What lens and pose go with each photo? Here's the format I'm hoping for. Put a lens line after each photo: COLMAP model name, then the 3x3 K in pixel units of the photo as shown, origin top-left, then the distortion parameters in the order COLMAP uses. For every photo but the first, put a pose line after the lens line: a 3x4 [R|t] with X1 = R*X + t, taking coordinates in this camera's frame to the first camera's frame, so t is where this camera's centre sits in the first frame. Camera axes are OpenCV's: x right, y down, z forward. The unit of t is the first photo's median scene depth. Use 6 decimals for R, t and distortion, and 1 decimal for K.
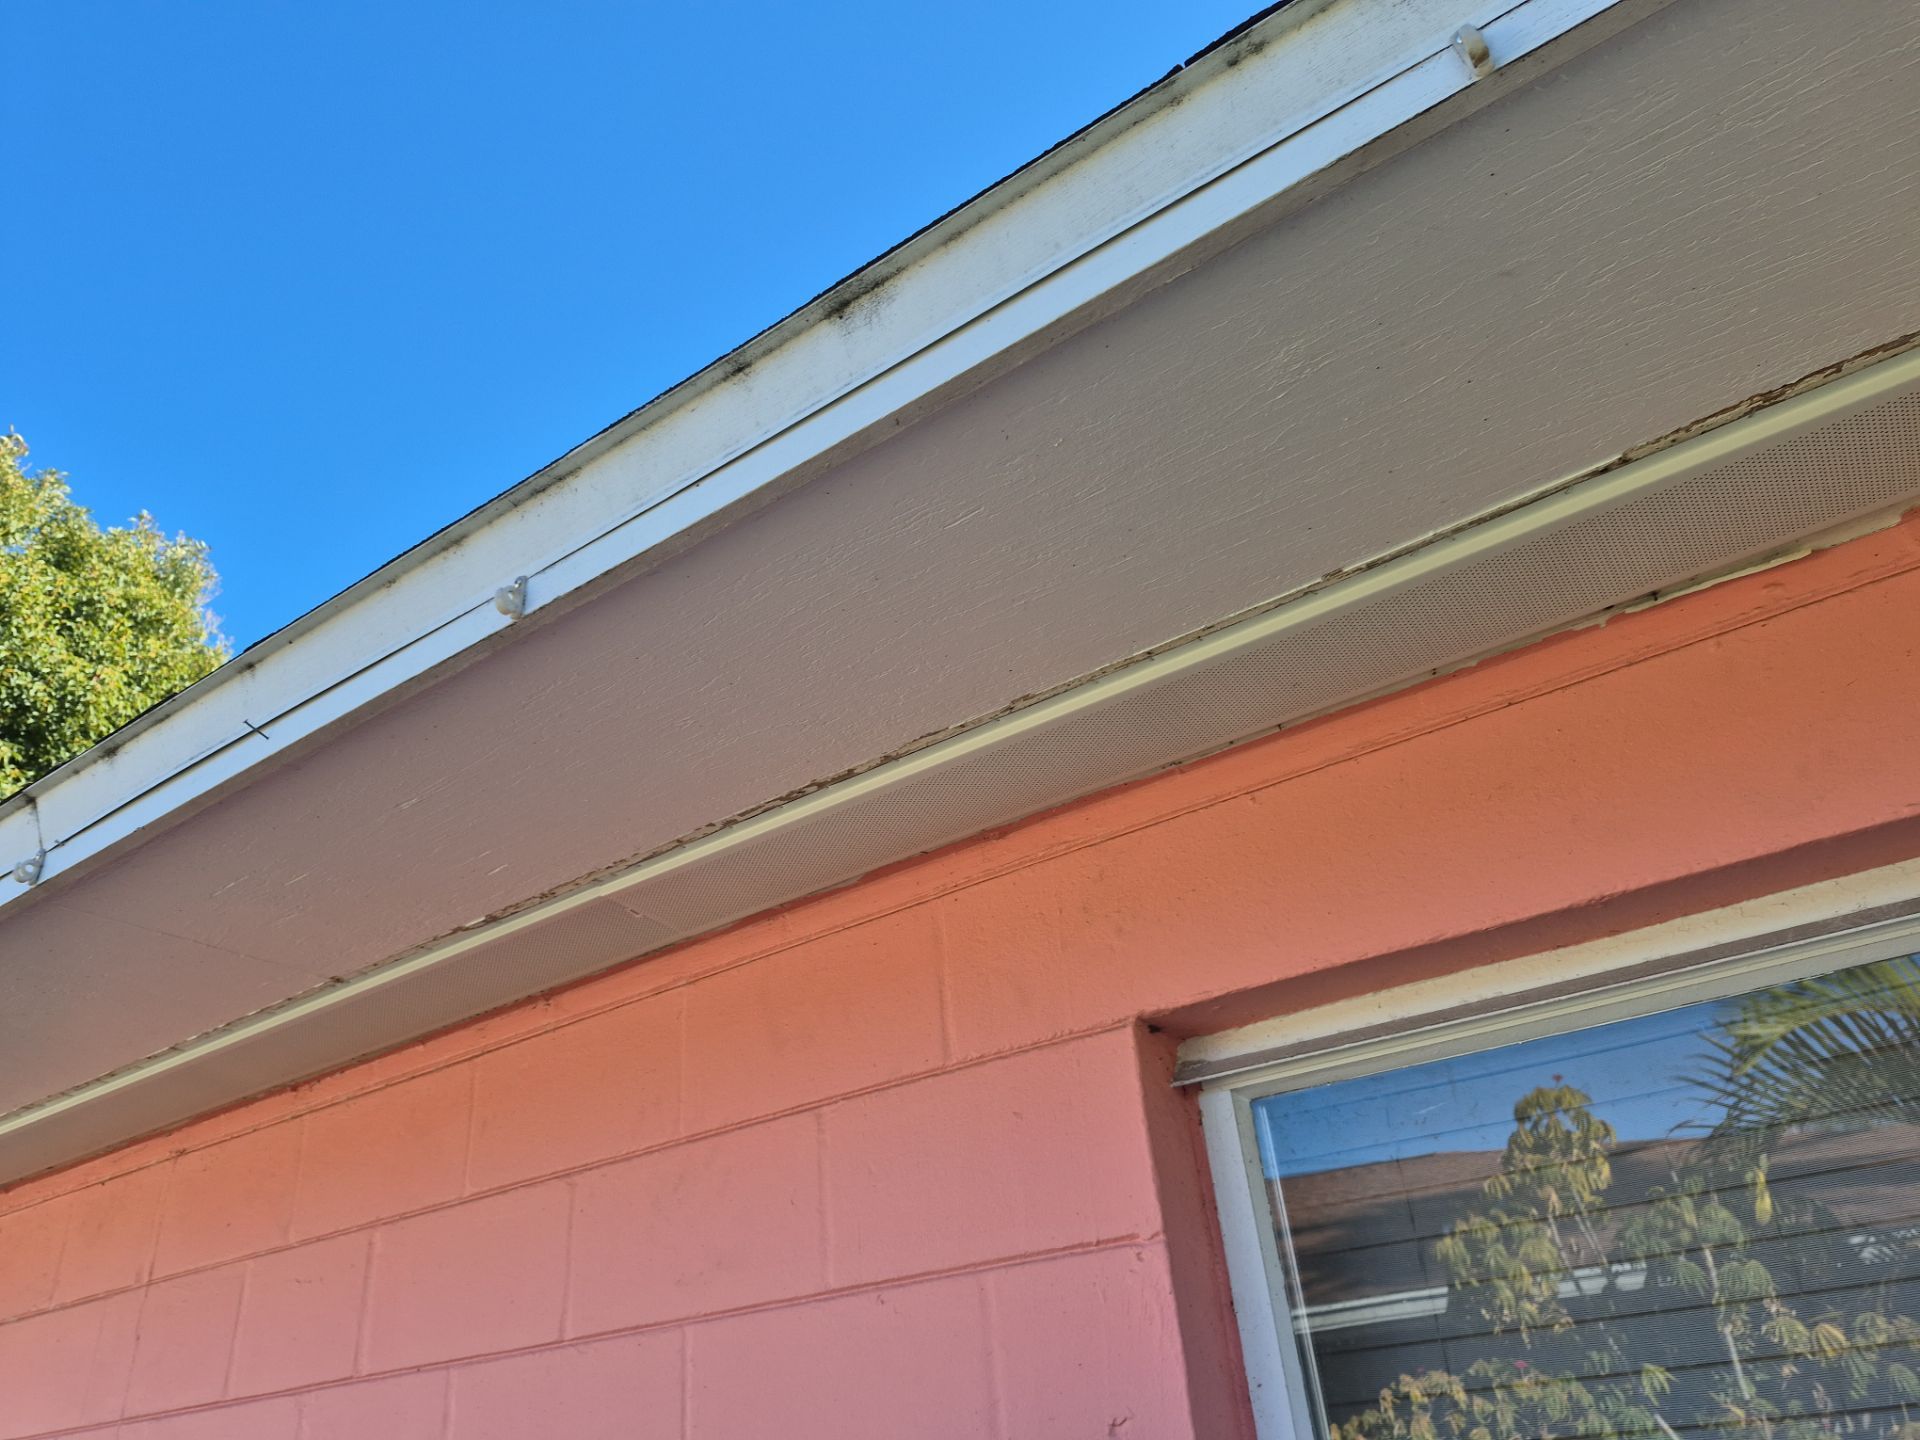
lens RADIAL K [[1368.5, 0, 964.0], [0, 1368.5, 706.6], [0, 0, 1]] dist [0.087920, -0.090172]
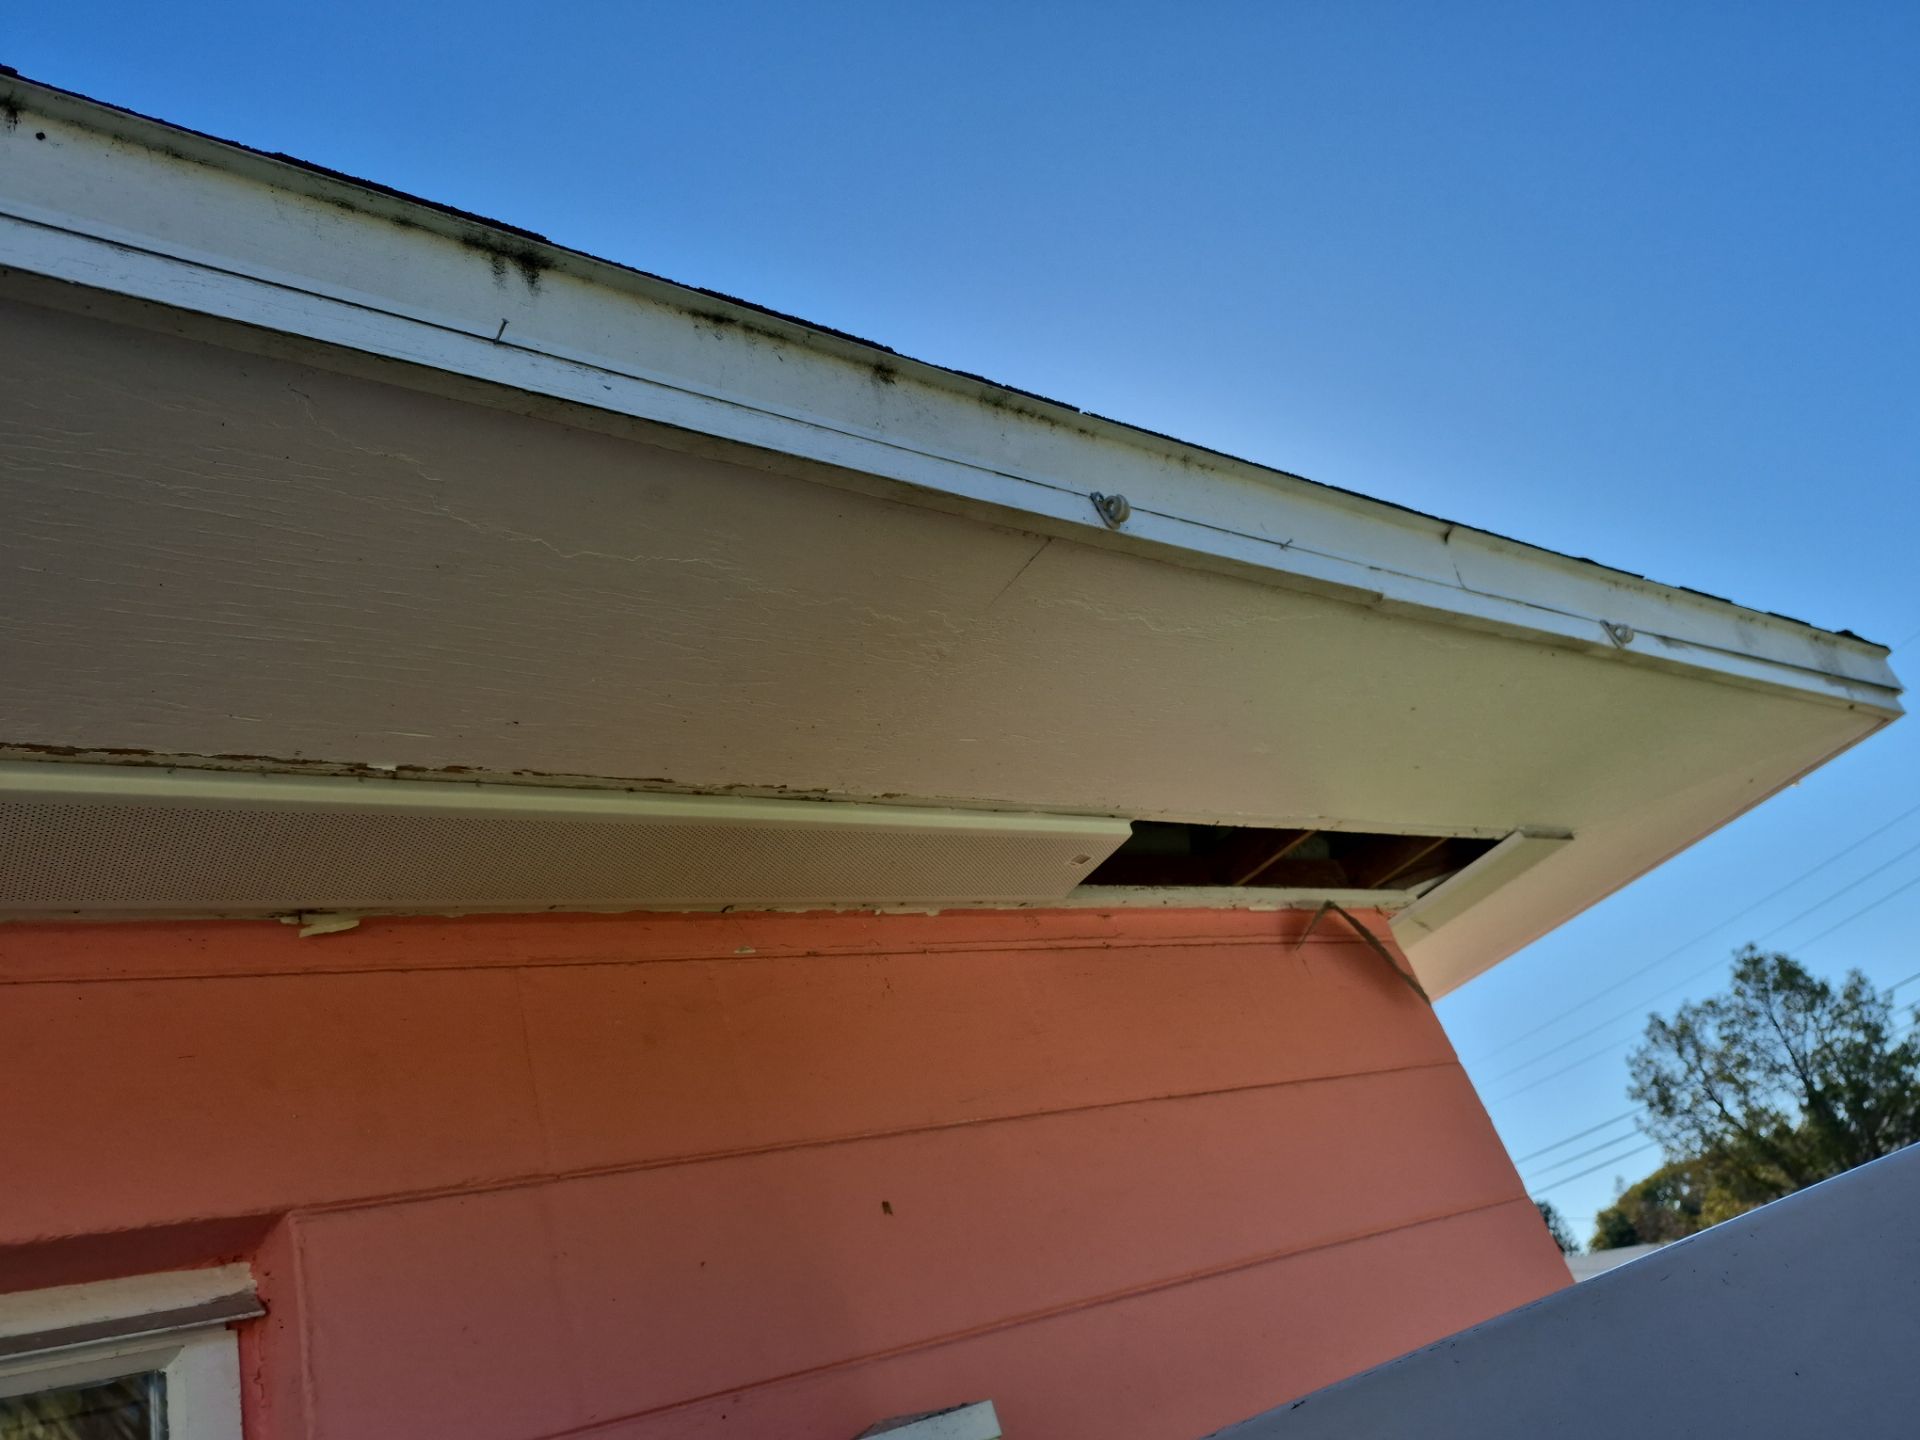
lens RADIAL K [[1597.9, 0, 960.0], [0, 1597.9, 720.0], [0, 0, 1]] dist [0.001089, 0.001657]
pose [[0.281470, 0.435454, 0.855076, -1.052338], [-0.183404, 0.899089, -0.397496, 0.436156], [-0.941880, -0.044941, 0.332930, 0.610570]]
